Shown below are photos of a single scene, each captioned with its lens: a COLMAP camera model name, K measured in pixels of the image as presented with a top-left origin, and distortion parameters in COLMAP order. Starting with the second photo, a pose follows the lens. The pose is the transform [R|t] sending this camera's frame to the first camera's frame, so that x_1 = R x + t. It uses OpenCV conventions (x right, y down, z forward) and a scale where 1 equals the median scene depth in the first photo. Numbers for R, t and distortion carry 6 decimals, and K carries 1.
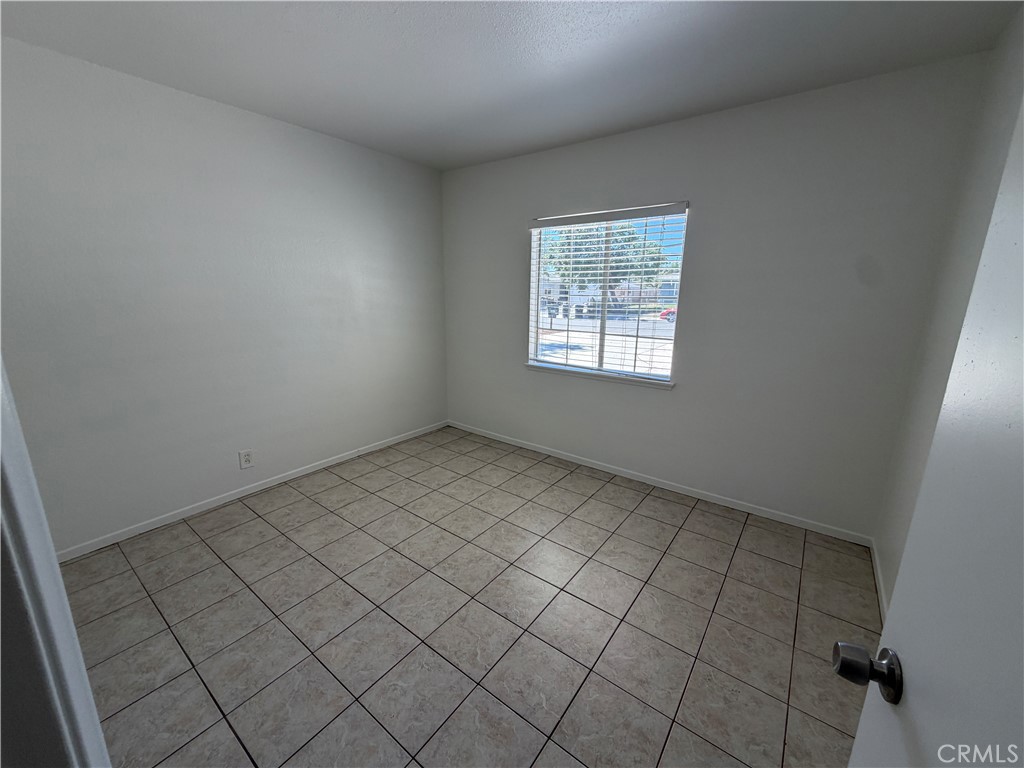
lens RADIAL K [[409.4, 0, 513.2], [0, 409.4, 384.8], [0, 0, 1]] dist [0.001160, 0.000064]
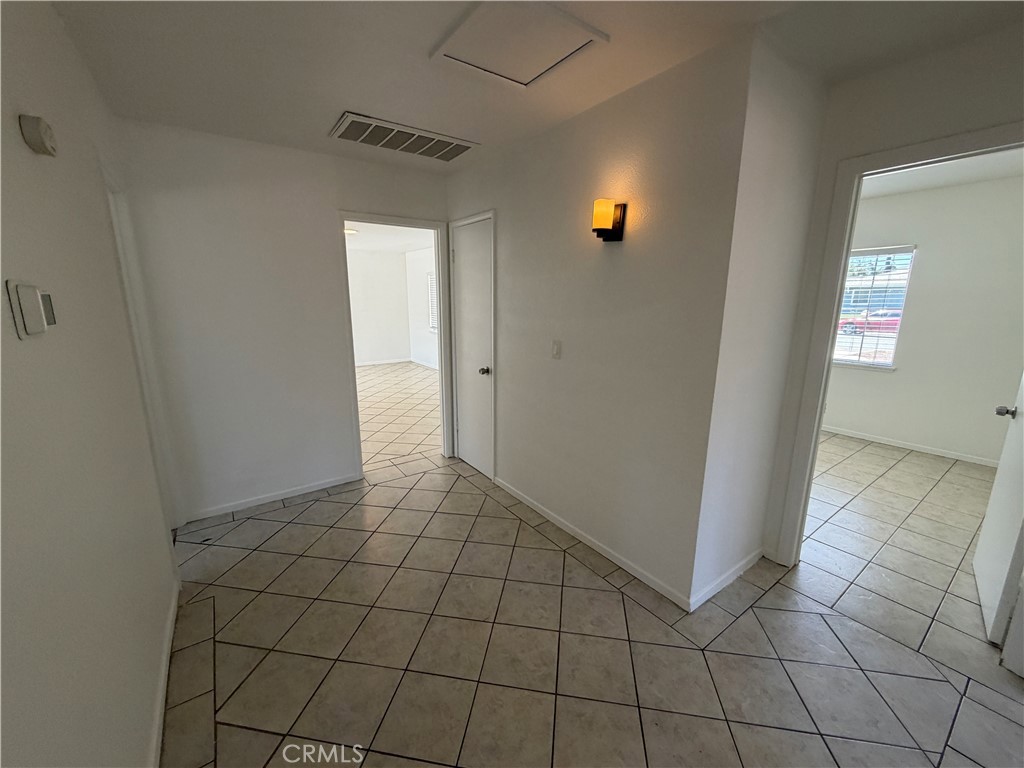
lens RADIAL K [[409.4, 0, 512.3], [0, 409.4, 383.6], [0, 0, 1]] dist [0.001160, 0.000064]
pose [[0.953497, 0.054496, -0.296435, -0.577363], [-0.061345, 0.998021, -0.013843, 0.192903], [0.295093, 0.031384, 0.954953, -0.966895]]
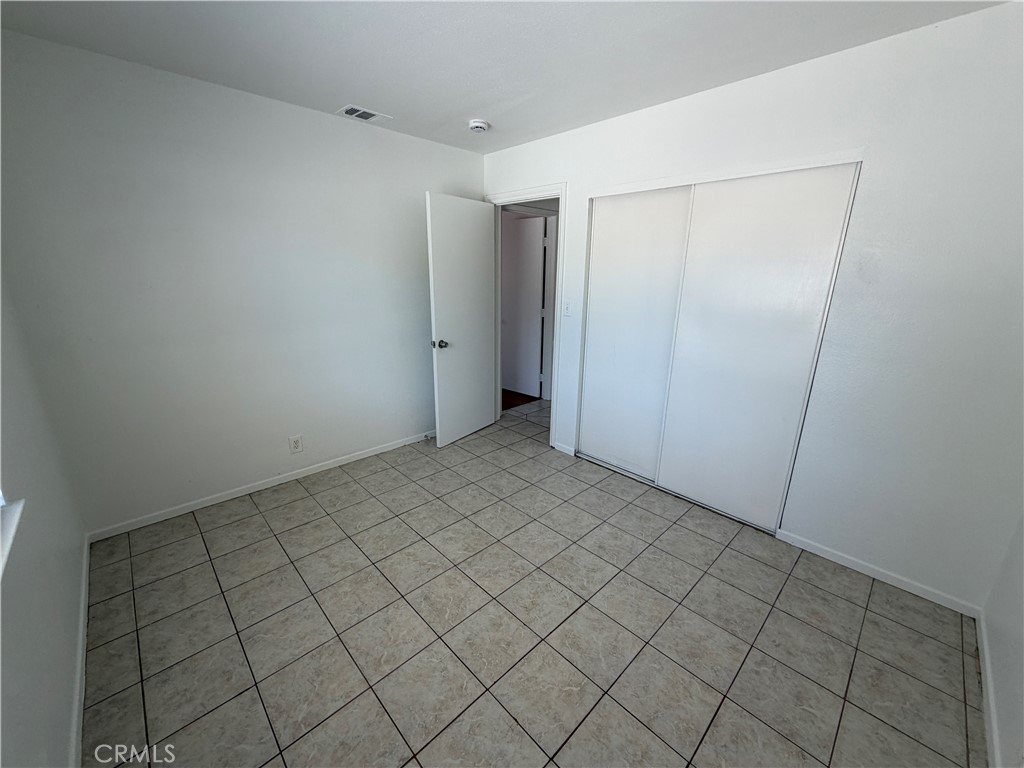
lens RADIAL K [[409.4, 0, 511.5], [0, 409.4, 384.0], [0, 0, 1]] dist [0.001160, 0.000064]
pose [[-0.986928, -0.063371, 0.148178, -0.240410], [0.016434, 0.875080, 0.483700, -0.394805], [-0.160320, 0.479812, -0.862599, 1.526689]]
